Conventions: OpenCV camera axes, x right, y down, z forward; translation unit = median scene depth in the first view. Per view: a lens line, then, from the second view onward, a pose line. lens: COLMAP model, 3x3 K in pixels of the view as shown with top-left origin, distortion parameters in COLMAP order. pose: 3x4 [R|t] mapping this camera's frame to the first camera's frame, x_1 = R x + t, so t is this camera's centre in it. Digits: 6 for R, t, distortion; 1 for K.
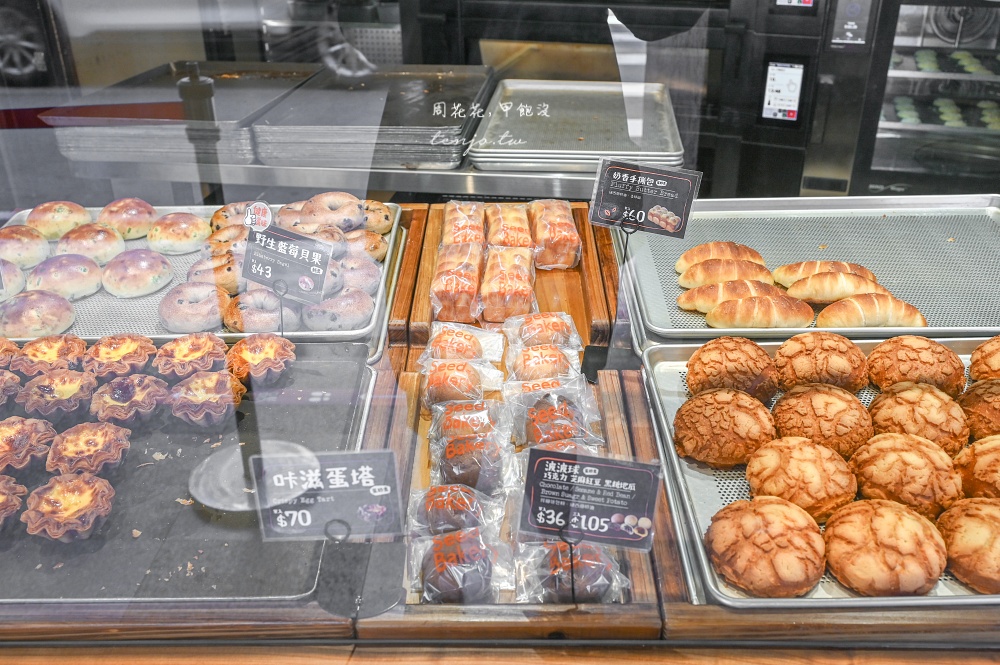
lens RADIAL K [[946.2, 0, 500.0], [0, 946.2, 332.5], [0, 0, 1]] dist [0.017577, -0.003854]
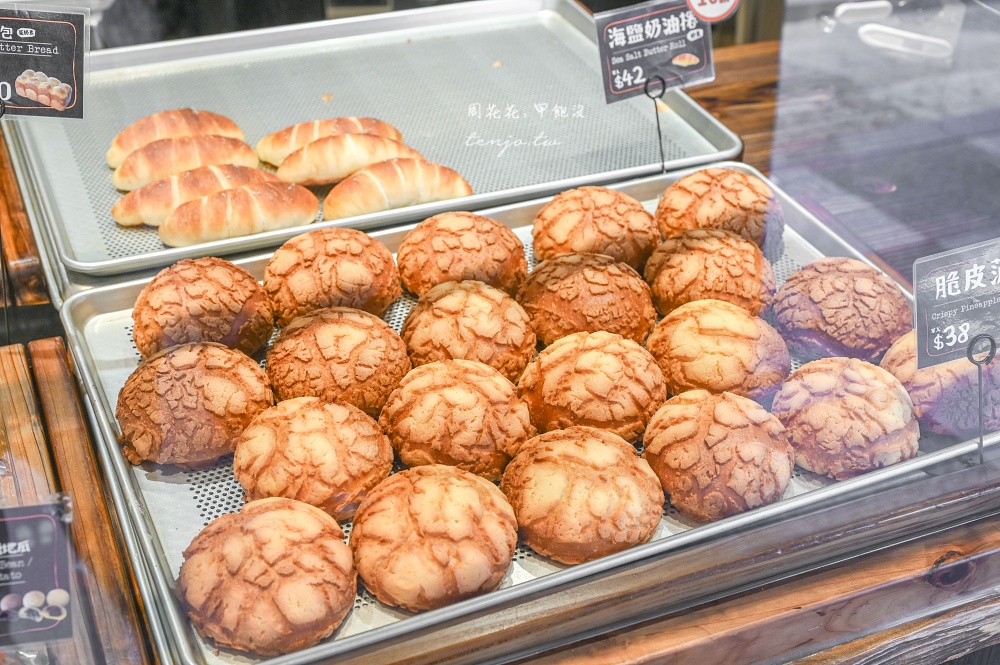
lens RADIAL K [[1374.8, 0, 500.0], [0, 1374.8, 332.5], [0, 0, 1]] dist [0.030067, 0.033776]
pose [[0.914218, -0.193127, 0.356240, 0.104139], [0.166777, 0.980539, 0.103575, -0.010140], [-0.369311, -0.035278, 0.928636, 0.055414]]
